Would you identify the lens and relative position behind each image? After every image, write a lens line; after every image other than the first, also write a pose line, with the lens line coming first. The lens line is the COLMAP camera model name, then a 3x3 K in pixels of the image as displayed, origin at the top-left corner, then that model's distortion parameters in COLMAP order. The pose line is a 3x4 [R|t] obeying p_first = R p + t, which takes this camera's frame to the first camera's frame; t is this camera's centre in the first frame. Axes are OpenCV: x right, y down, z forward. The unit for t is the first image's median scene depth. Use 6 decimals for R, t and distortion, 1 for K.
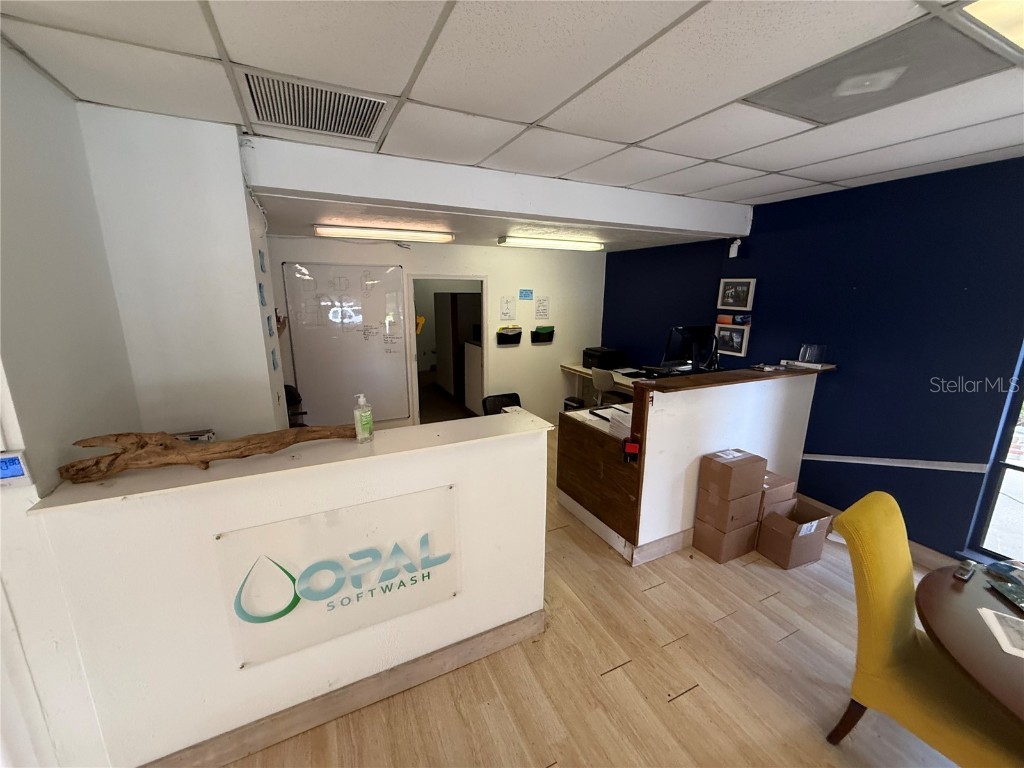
lens RADIAL K [[408.3, 0, 511.4], [0, 408.3, 383.0], [0, 0, 1]] dist [0.000249, 0.000102]
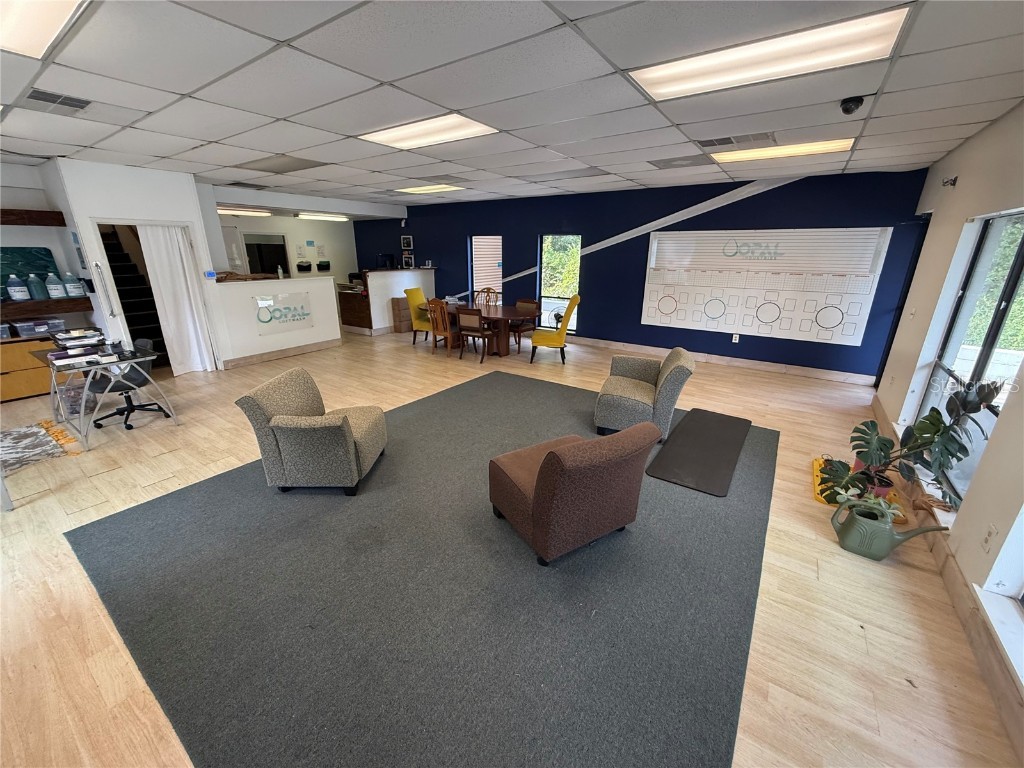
lens RADIAL K [[408.3, 0, 507.6], [0, 408.3, 382.7], [0, 0, 1]] dist [0.000249, 0.000102]
pose [[0.873428, -0.157723, 0.460703, -0.189231], [0.112083, 0.985805, 0.125000, 0.382308], [-0.473879, -0.057541, 0.878708, -1.518562]]
